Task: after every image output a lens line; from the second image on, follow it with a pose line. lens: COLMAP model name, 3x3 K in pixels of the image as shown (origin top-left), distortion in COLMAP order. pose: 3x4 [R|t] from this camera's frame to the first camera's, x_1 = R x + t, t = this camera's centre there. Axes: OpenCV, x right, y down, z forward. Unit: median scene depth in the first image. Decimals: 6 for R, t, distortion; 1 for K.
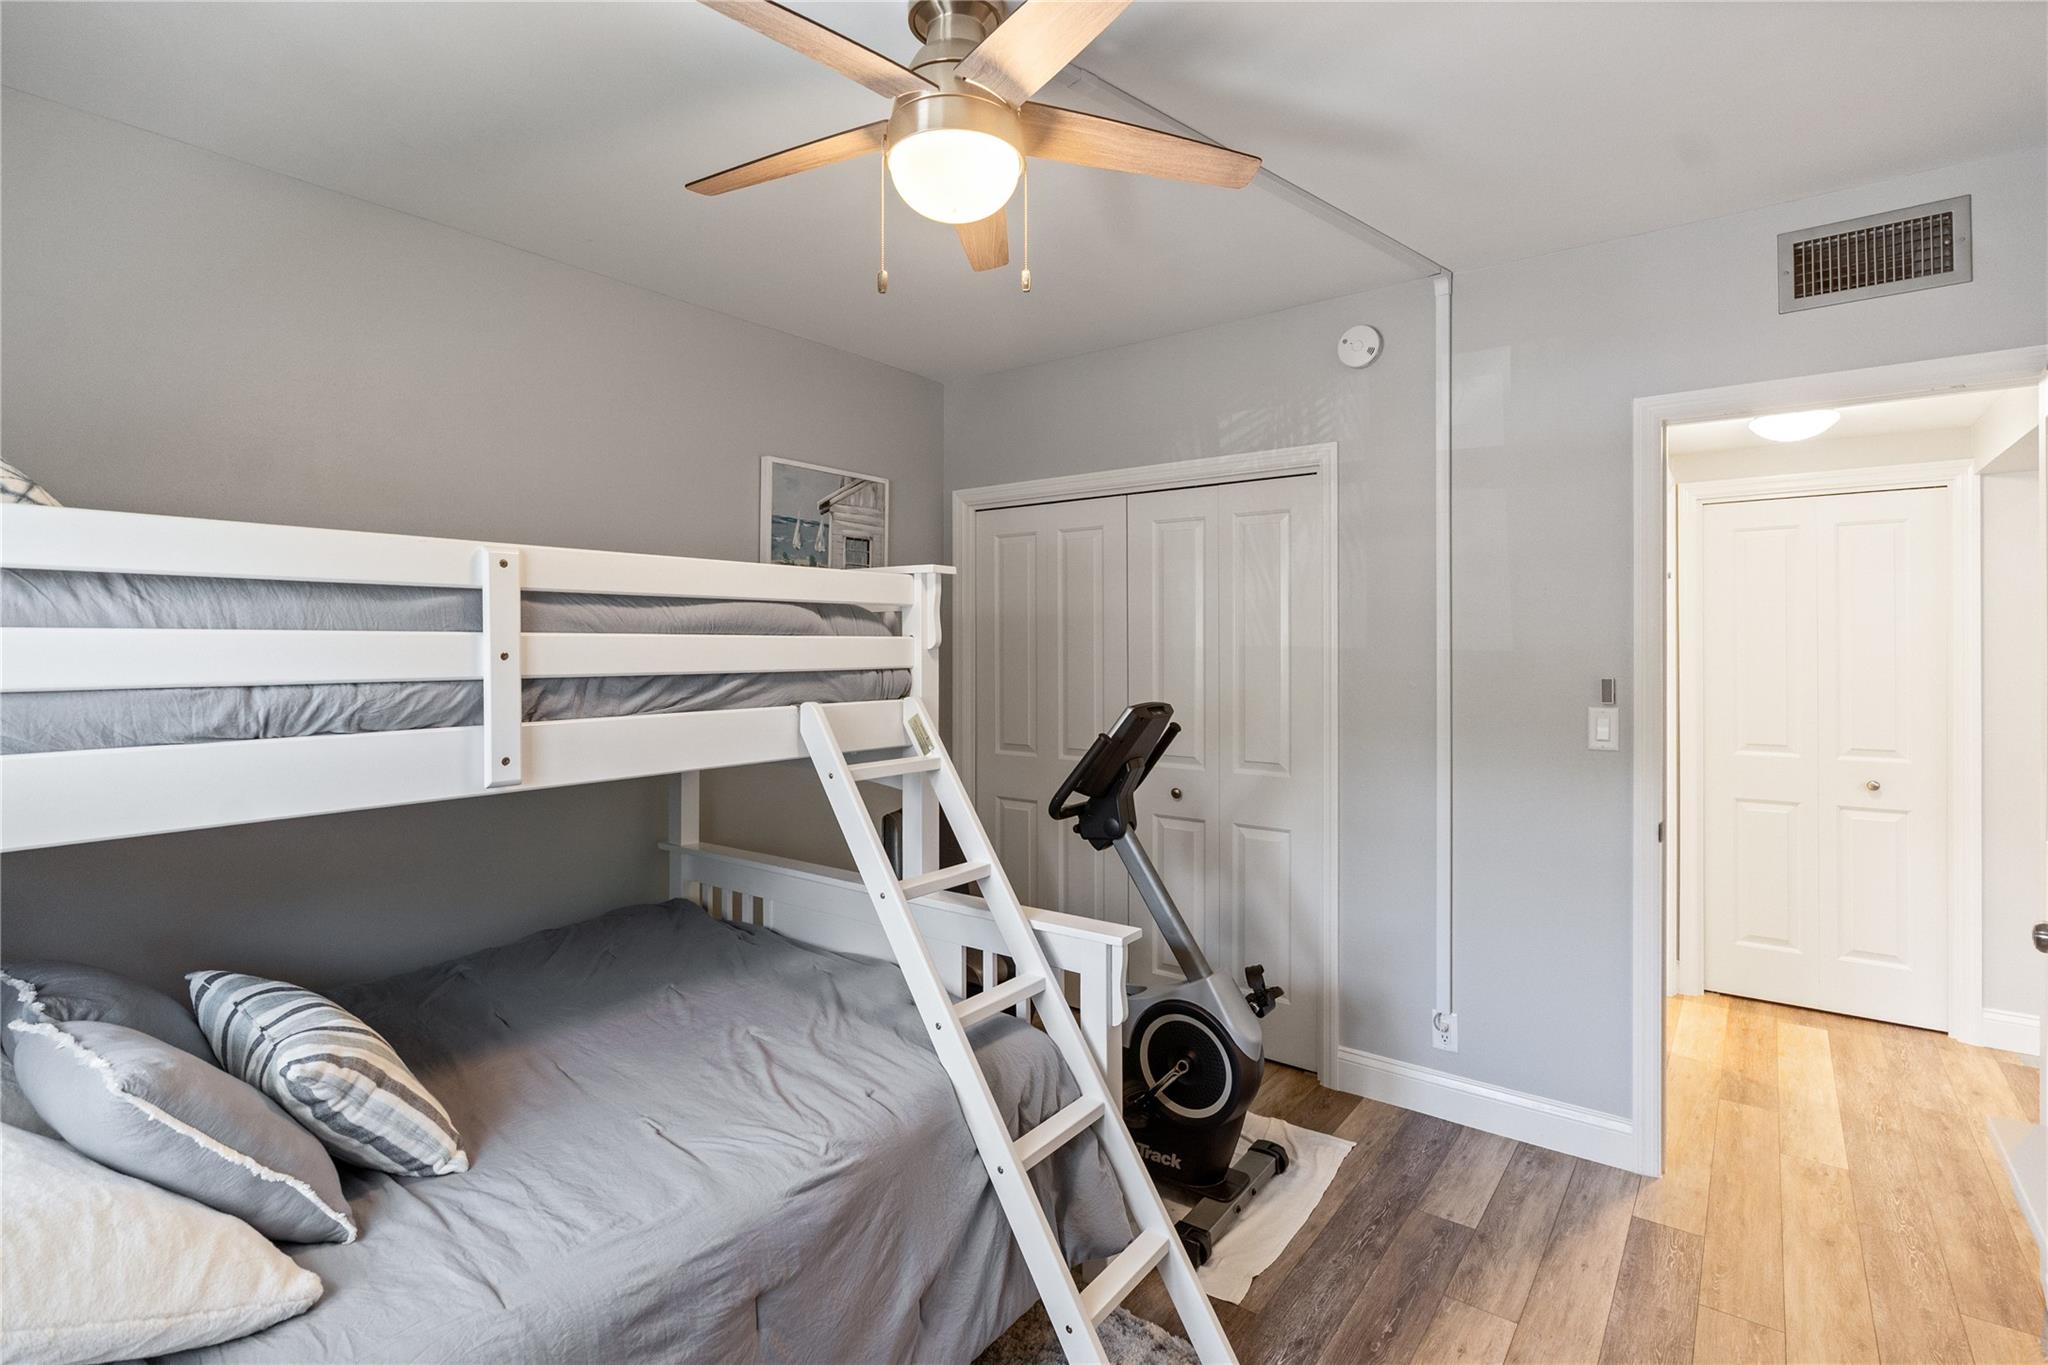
lens RADIAL K [[956.4, 0, 1025.4], [0, 956.4, 665.4], [0, 0, 1]] dist [-0.010681, 0.004984]
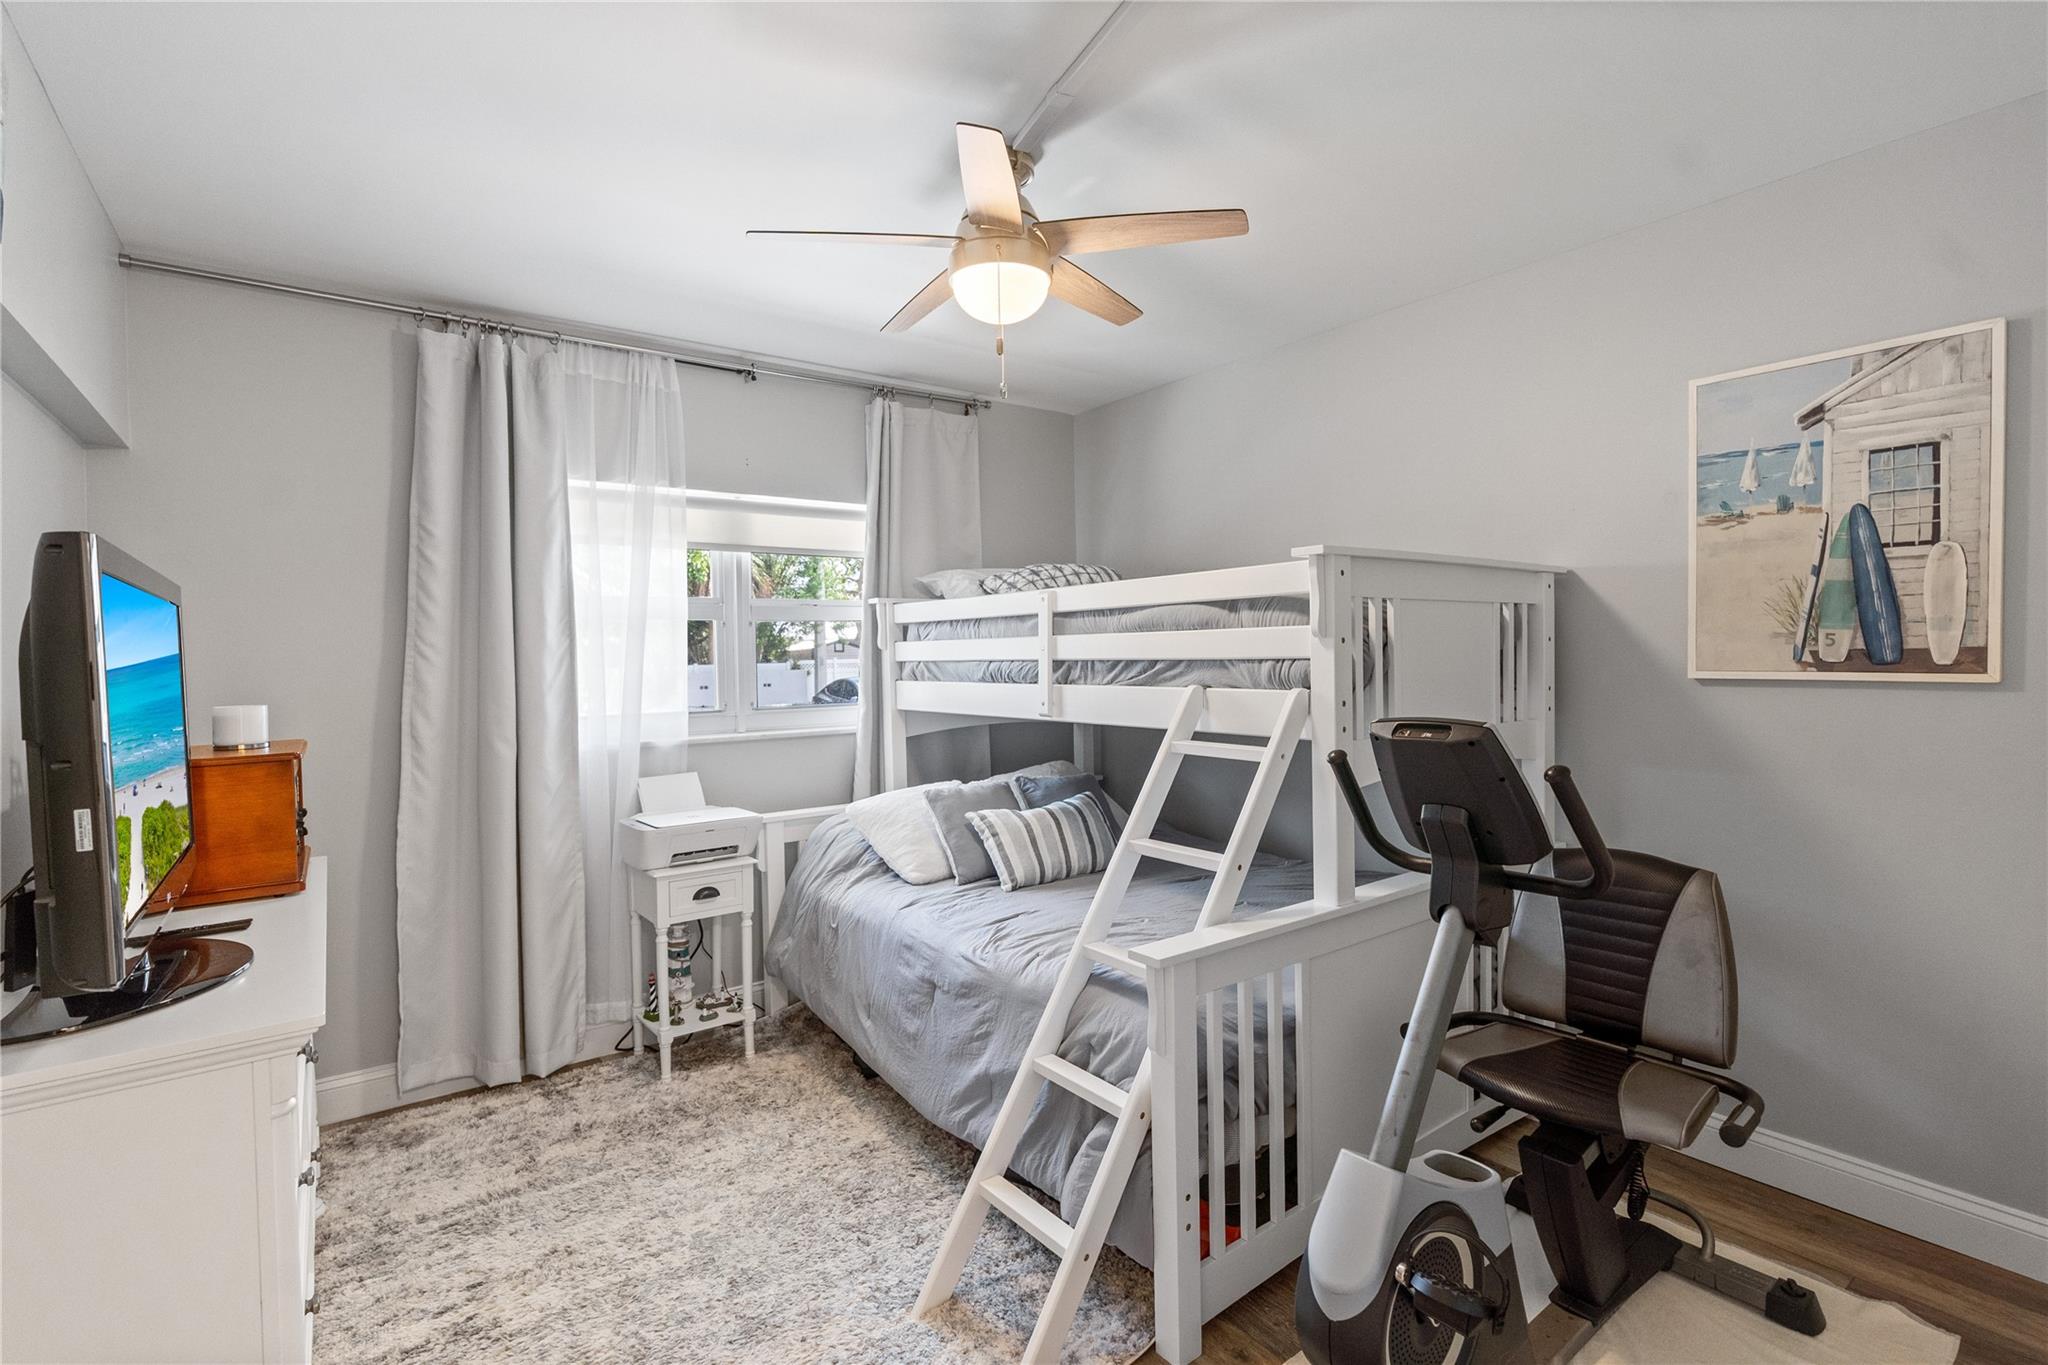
lens RADIAL K [[956.4, 0, 1026.2], [0, 956.4, 683.5], [0, 0, 1]] dist [-0.010681, 0.004984]
pose [[-0.273972, 0.035582, -0.961079, 1.131112], [-0.001726, 0.999296, 0.037489, -0.009509], [0.961736, 0.011930, -0.273717, 1.287104]]
